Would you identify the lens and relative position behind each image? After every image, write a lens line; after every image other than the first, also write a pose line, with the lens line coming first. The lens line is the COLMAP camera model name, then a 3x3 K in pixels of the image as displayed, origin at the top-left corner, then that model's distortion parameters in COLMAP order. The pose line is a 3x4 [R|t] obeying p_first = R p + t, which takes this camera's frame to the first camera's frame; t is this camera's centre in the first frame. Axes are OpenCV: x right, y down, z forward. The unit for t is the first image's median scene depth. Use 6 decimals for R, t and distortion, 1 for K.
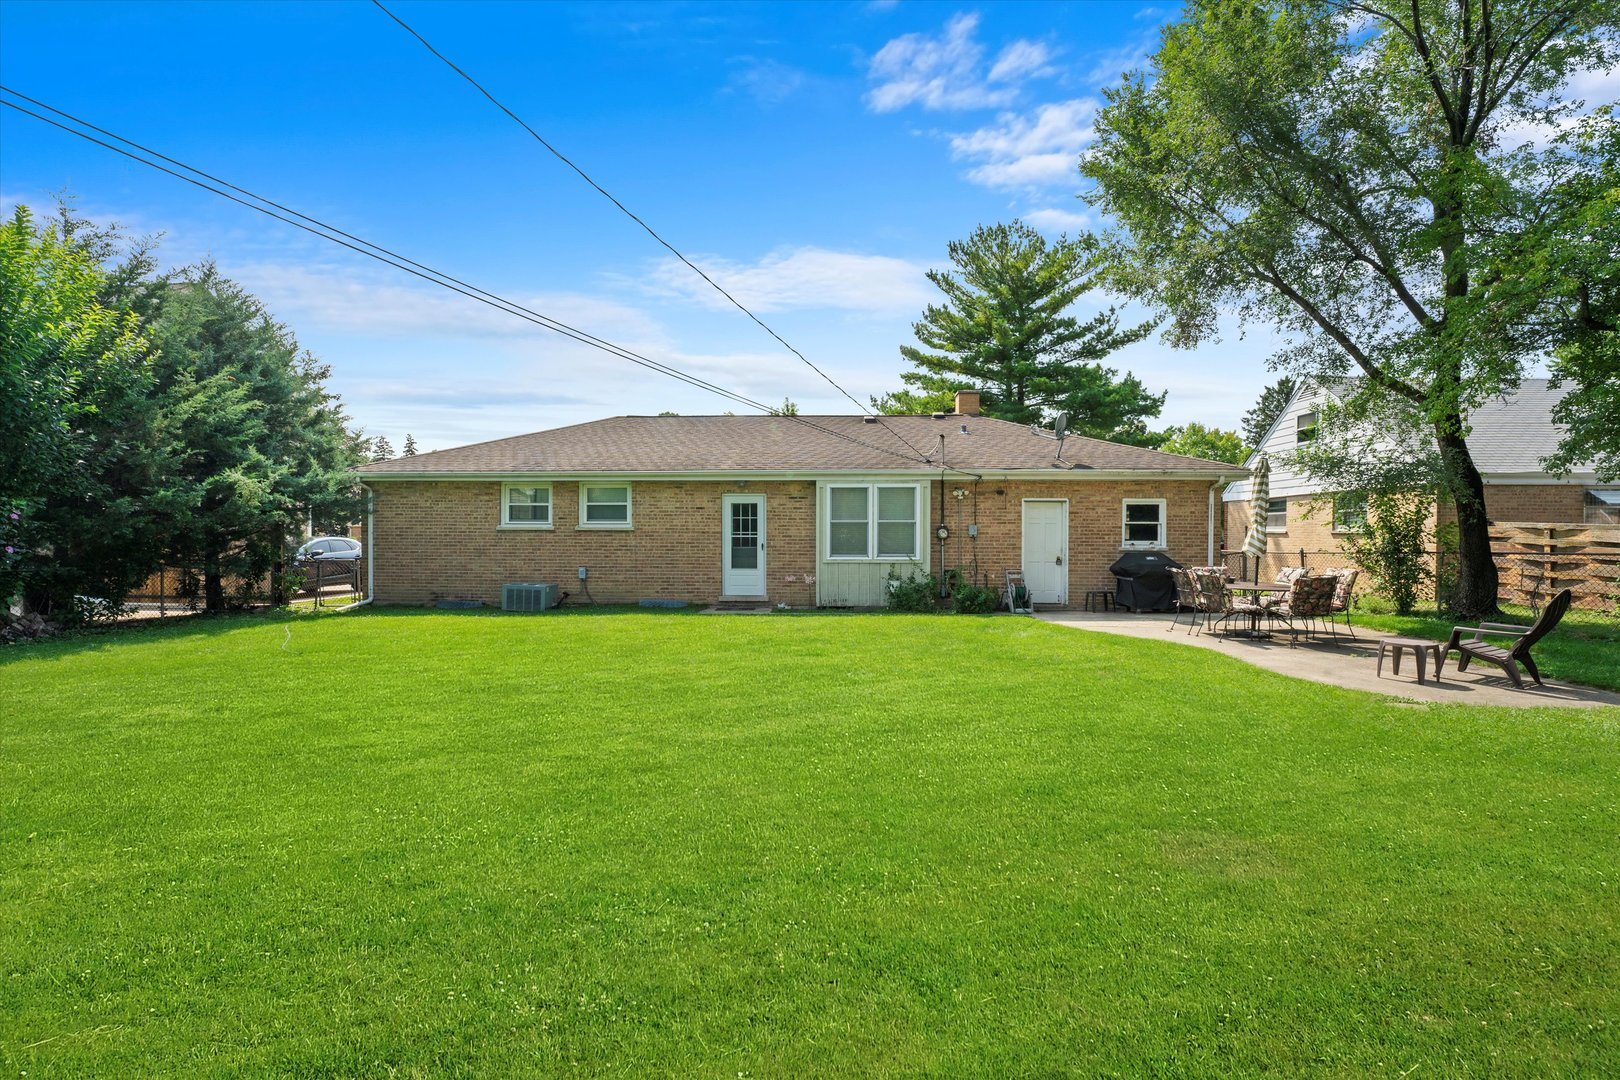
lens RADIAL K [[660.6, 0, 809.3], [0, 660.6, 546.9], [0, 0, 1]] dist [-0.026348, 0.000132]
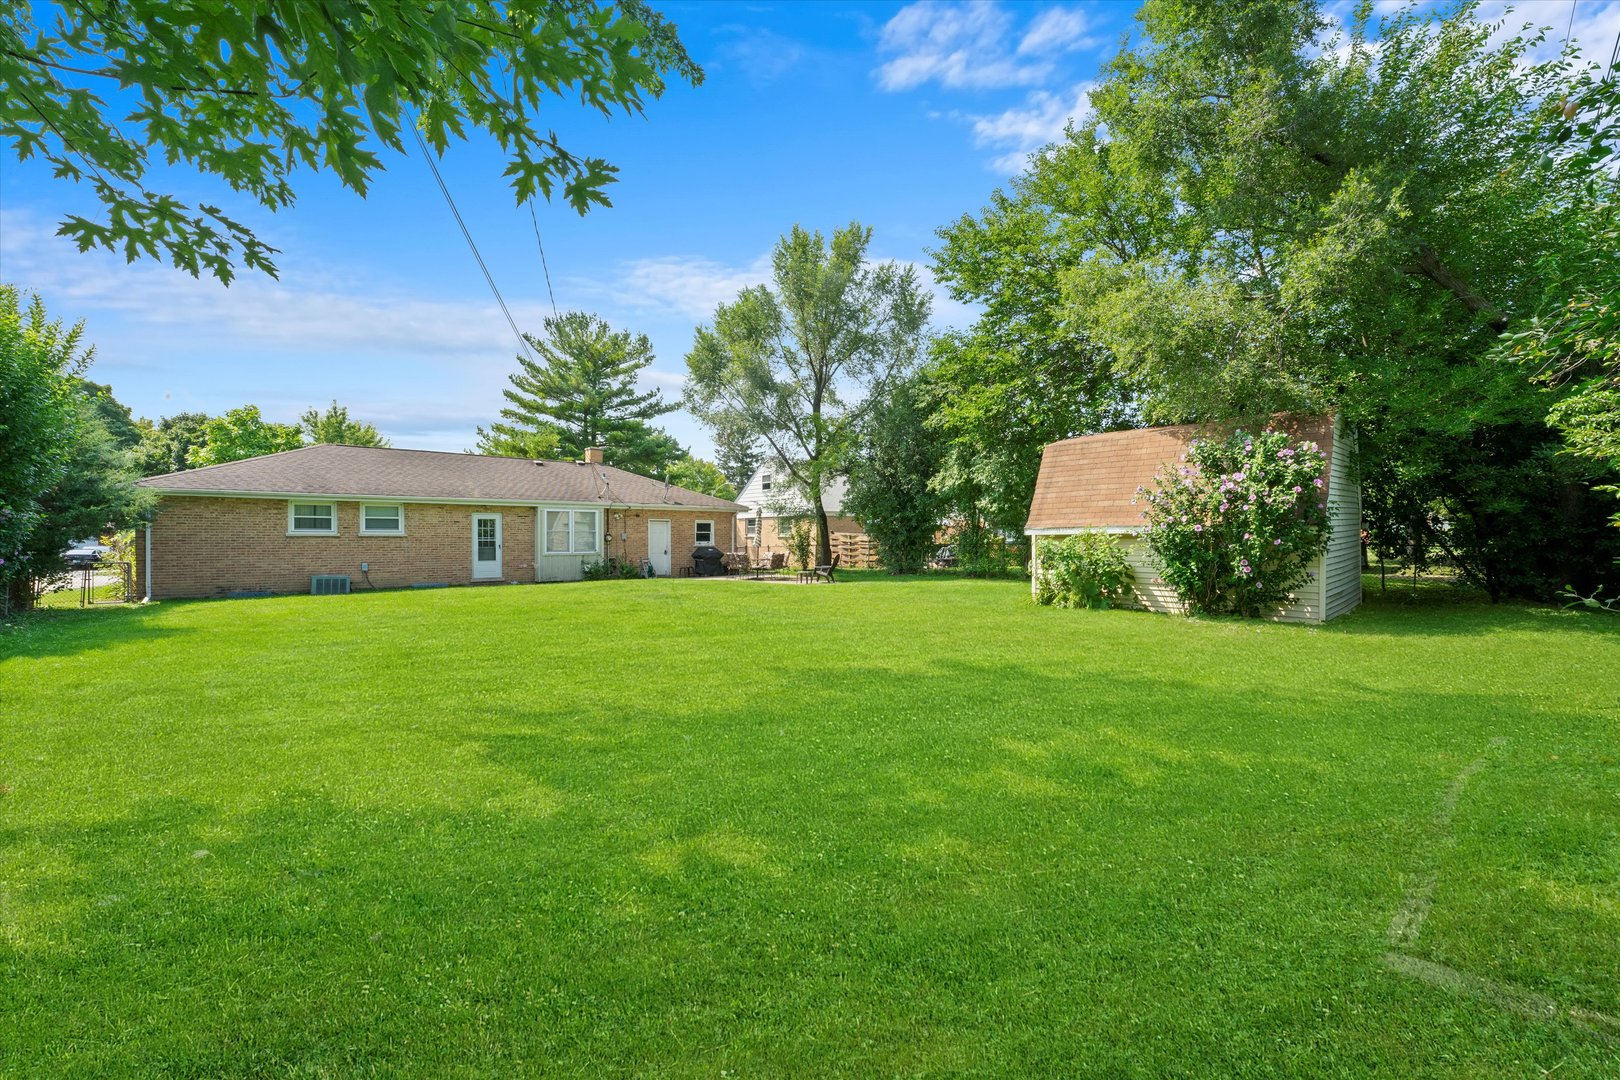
lens RADIAL K [[660.6, 0, 809.3], [0, 660.6, 546.9], [0, 0, 1]] dist [-0.026348, 0.000132]
pose [[0.738095, -0.011437, 0.674600, -0.585624], [0.014790, 0.999890, 0.000770, 0.010012], [-0.674535, 0.009409, 0.738183, -0.668025]]
